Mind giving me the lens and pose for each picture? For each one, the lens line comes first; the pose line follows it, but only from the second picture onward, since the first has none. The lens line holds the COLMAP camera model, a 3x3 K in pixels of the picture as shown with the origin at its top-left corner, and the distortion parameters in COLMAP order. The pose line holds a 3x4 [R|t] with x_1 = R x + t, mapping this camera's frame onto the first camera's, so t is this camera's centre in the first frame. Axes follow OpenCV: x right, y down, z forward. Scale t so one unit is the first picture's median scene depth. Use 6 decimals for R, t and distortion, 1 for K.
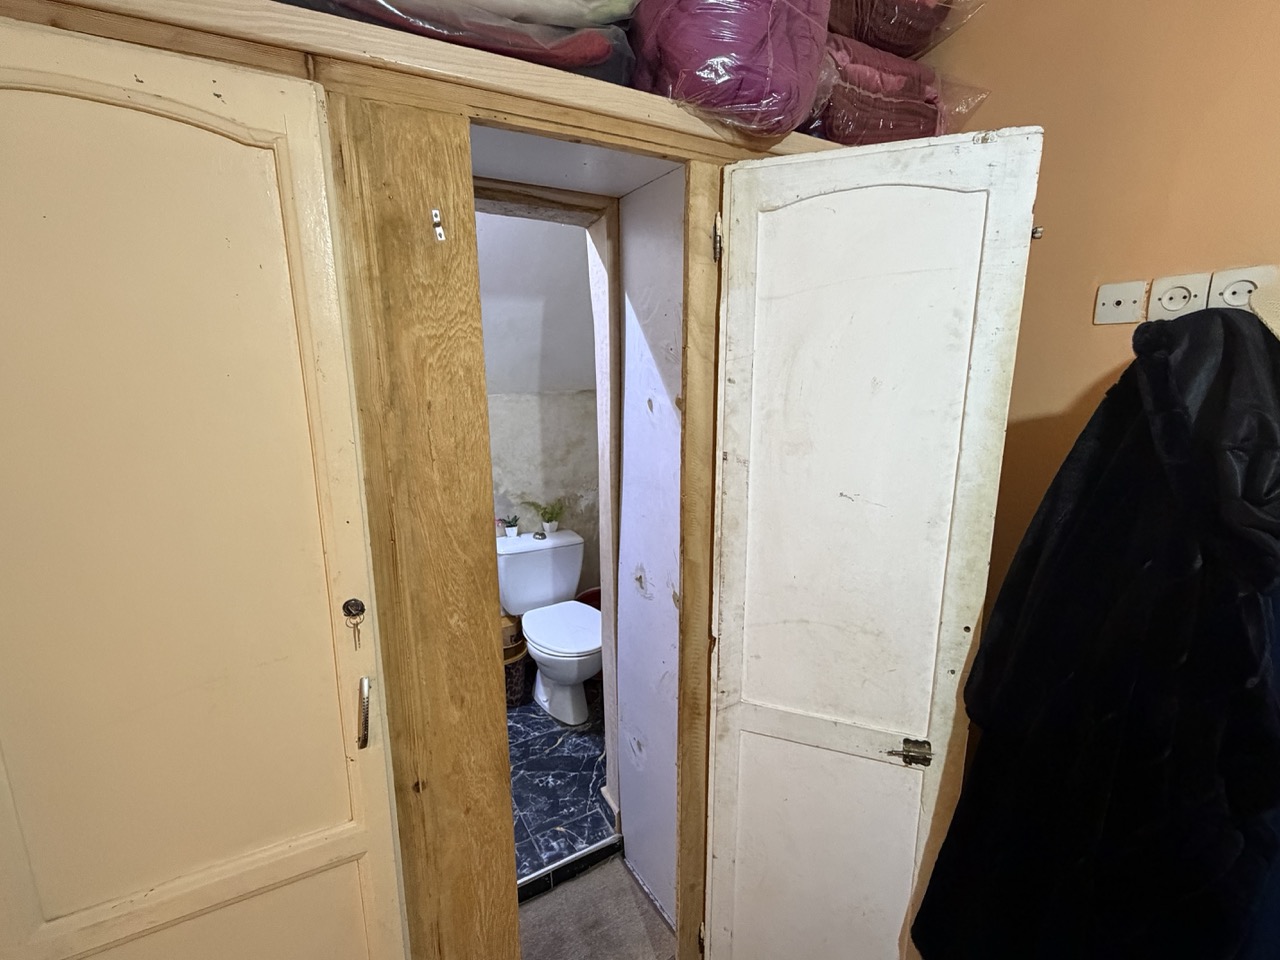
lens RADIAL K [[572.5, 0, 637.7], [0, 572.5, 483.7], [0, 0, 1]] dist [-0.000624, -0.000312]
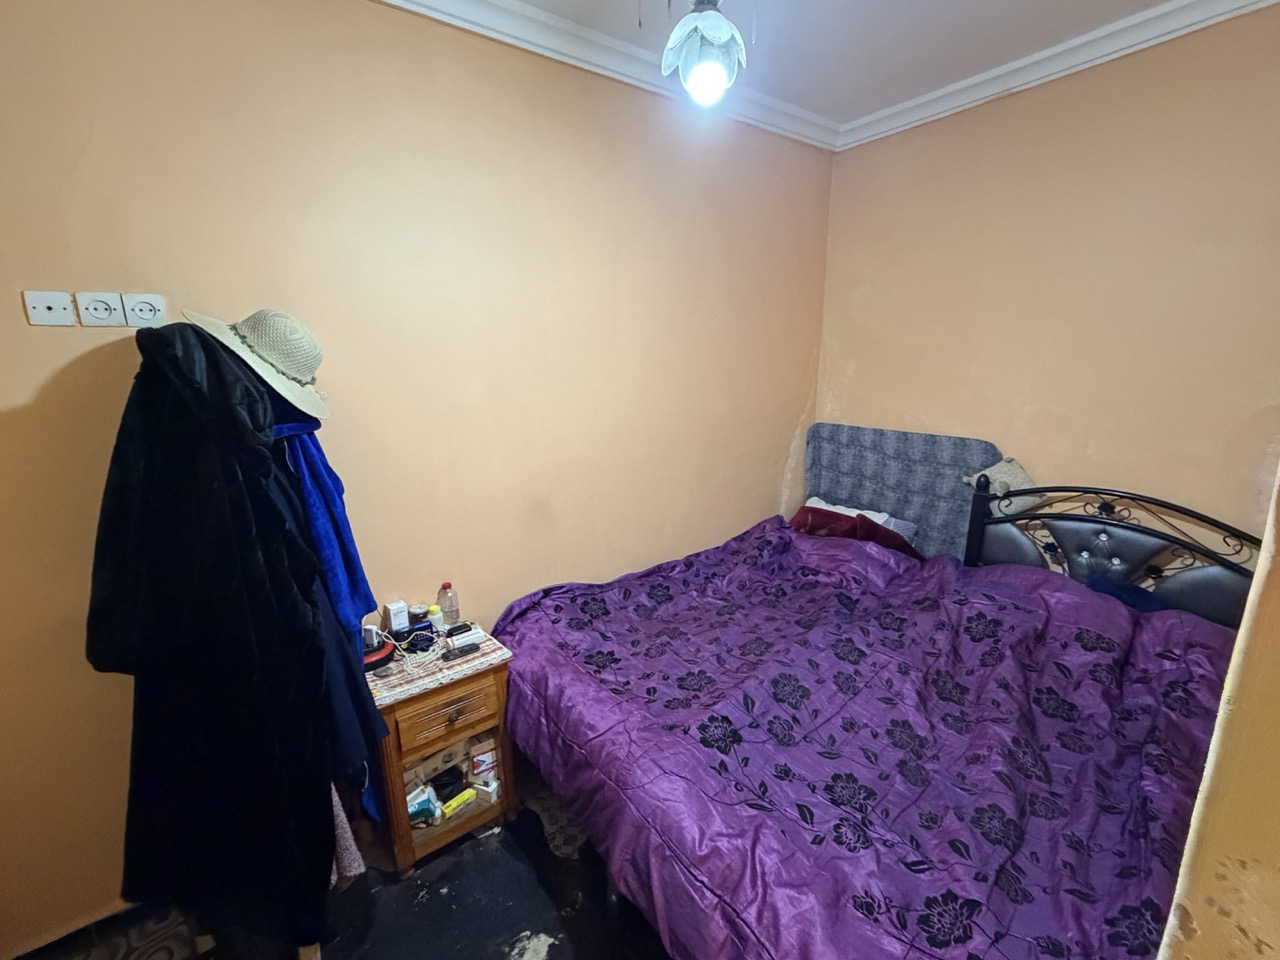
lens RADIAL K [[572.2, 0, 639.9], [0, 572.2, 482.8], [0, 0, 1]] dist [0.000999, -0.001220]
pose [[-0.136445, -0.207795, 0.968609, -0.579494], [0.212966, 0.948740, 0.233532, 0.011649], [-0.967486, 0.238145, -0.085198, 0.004765]]
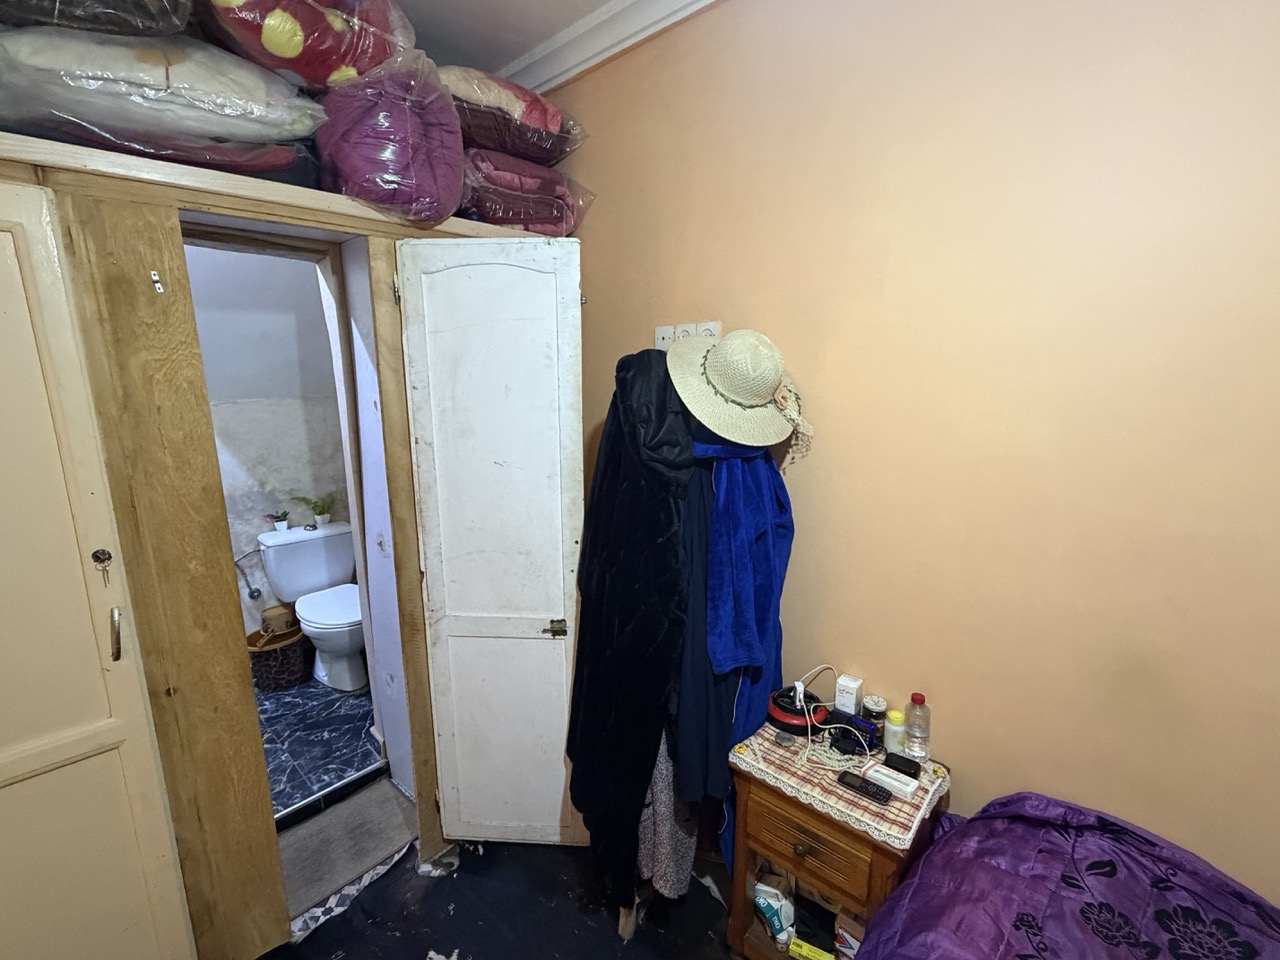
lens RADIAL K [[572.2, 0, 639.9], [0, 572.2, 482.8], [0, 0, 1]] dist [0.000999, -0.001220]
pose [[0.954404, -0.057595, 0.292908, 0.280279], [0.057777, 0.998297, 0.008037, 0.083469], [-0.292873, 0.009253, 0.956107, -0.563405]]
